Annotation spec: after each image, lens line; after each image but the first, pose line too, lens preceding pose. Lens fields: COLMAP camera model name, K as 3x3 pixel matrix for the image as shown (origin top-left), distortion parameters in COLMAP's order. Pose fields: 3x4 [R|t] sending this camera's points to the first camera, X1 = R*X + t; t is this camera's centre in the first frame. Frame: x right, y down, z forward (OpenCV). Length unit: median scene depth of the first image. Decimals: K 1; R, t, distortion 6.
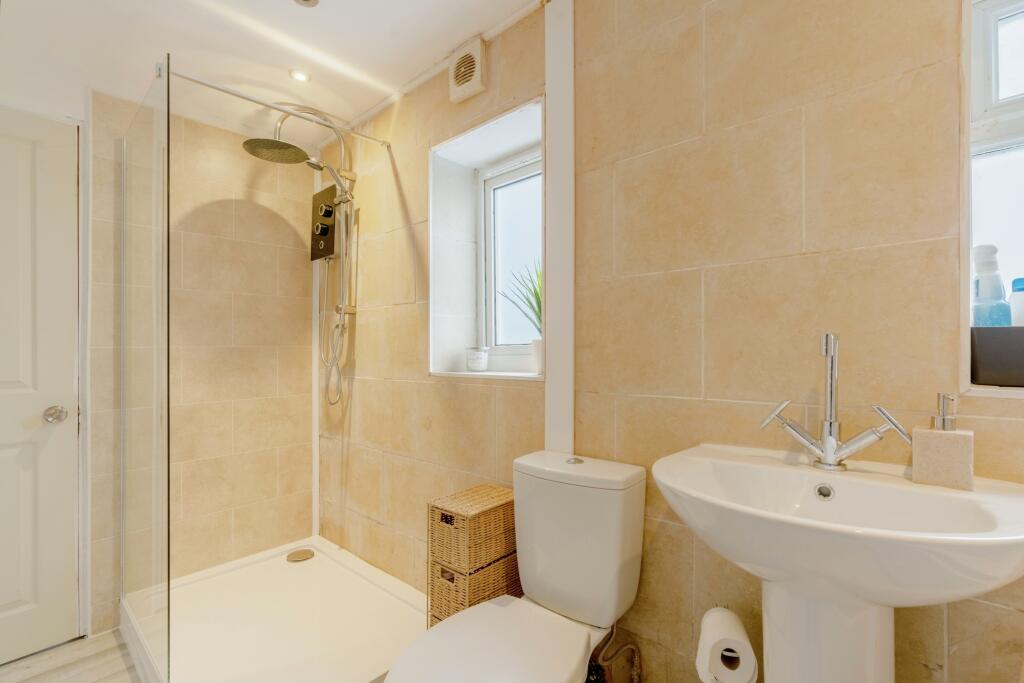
lens RADIAL K [[470.2, 0, 517.6], [0, 470.2, 343.6], [0, 0, 1]] dist [0.000226, 0.000351]
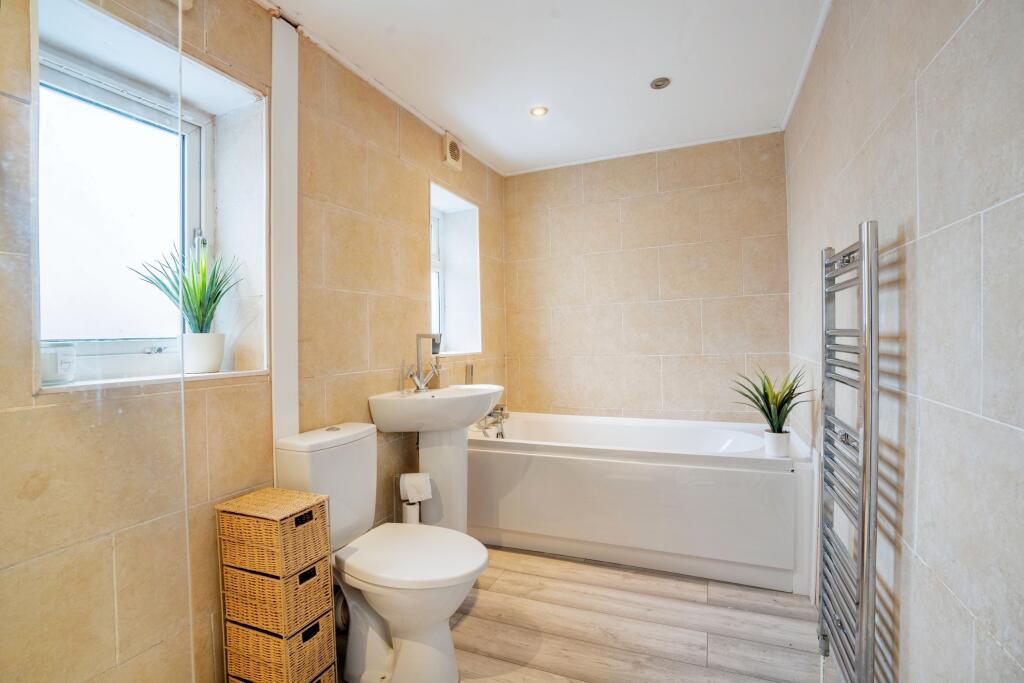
lens RADIAL K [[470.2, 0, 517.6], [0, 470.2, 343.6], [0, 0, 1]] dist [0.000226, 0.000351]
pose [[-0.311152, 0.001814, 0.950358, -1.195353], [0.011839, 0.999928, 0.001967, 0.019374], [-0.950286, 0.011863, -0.311151, 0.878474]]
